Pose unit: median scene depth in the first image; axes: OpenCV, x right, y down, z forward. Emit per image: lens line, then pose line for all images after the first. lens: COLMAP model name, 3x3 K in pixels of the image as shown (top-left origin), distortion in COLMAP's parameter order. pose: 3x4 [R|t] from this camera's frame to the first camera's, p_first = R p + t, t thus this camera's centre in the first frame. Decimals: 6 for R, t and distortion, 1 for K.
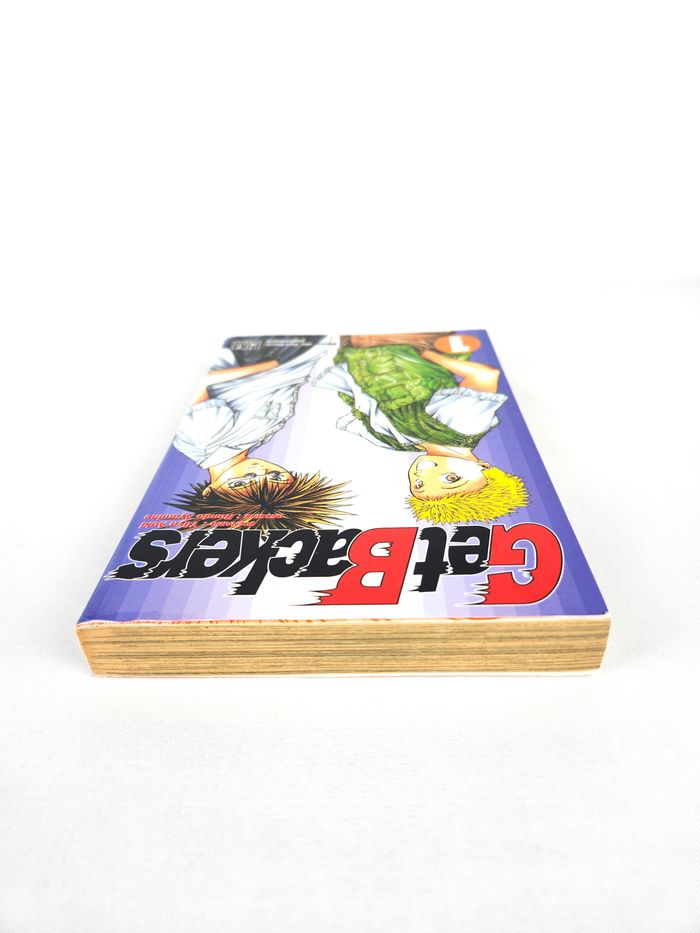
lens RADIAL K [[644.2, 0, 354.0], [0, 644.2, 478.1], [0, 0, 1]] dist [0.044554, -0.000206]
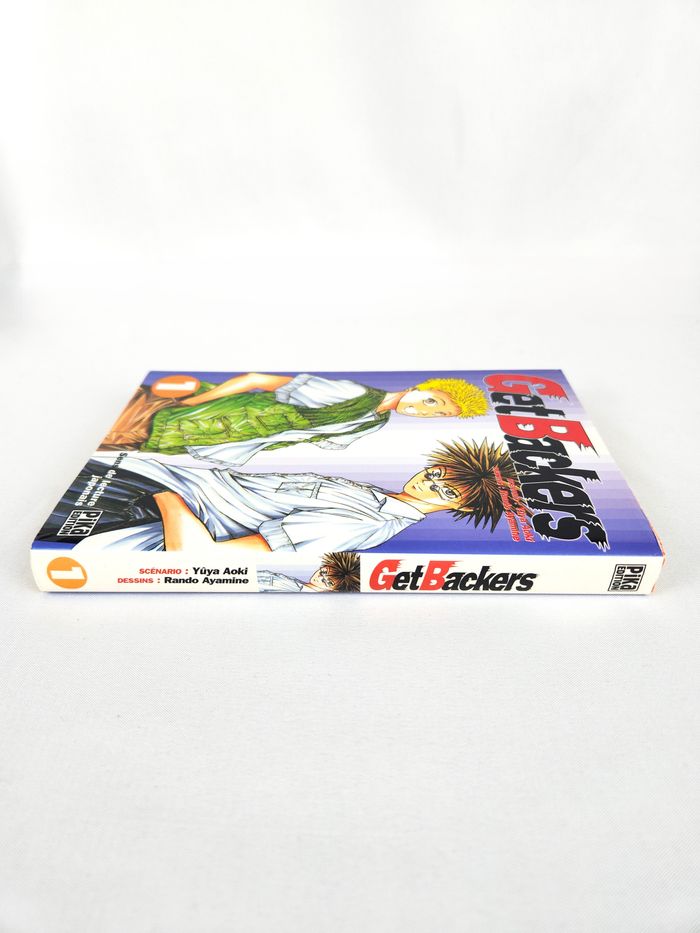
lens RADIAL K [[641.6, 0, 350.0], [0, 641.6, 466.5], [0, 0, 1]] dist [0.036064, -0.001146]
pose [[0.009739, -0.518953, 0.854747, -0.933386], [0.555578, 0.713519, 0.426877, -0.497869], [-0.831407, 0.470721, 0.295268, 0.705478]]
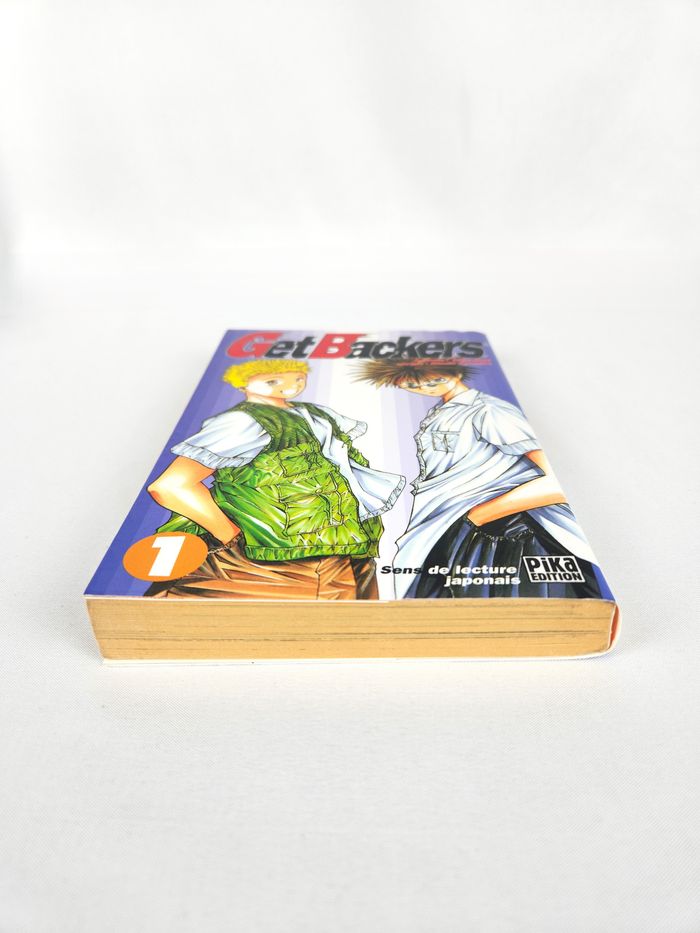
lens RADIAL K [[644.2, 0, 354.0], [0, 644.2, 478.1], [0, 0, 1]] dist [0.044554, -0.000206]
pose [[-0.999138, 0.039150, 0.013770, -0.018400], [0.029267, 0.429427, 0.902627, -0.946623], [0.029425, 0.902253, -0.430202, 1.516753]]
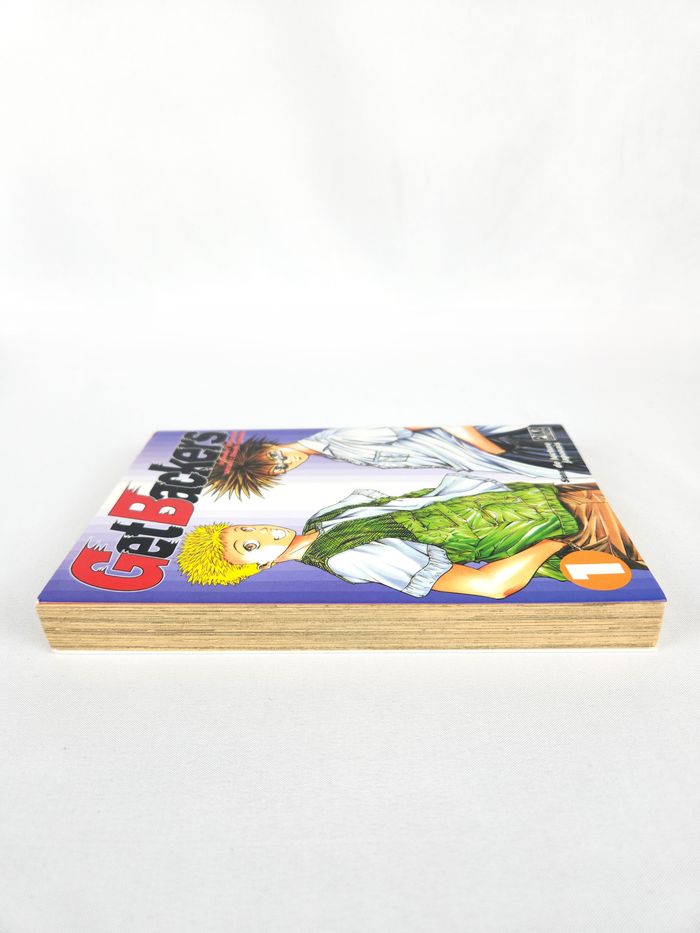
lens RADIAL K [[641.6, 0, 350.0], [0, 641.6, 466.5], [0, 0, 1]] dist [0.036064, -0.001146]
pose [[-0.014078, 0.509221, -0.860520, 0.892504], [-0.511154, 0.735990, 0.443892, -0.587040], [0.859374, 0.446108, 0.249929, 0.709090]]
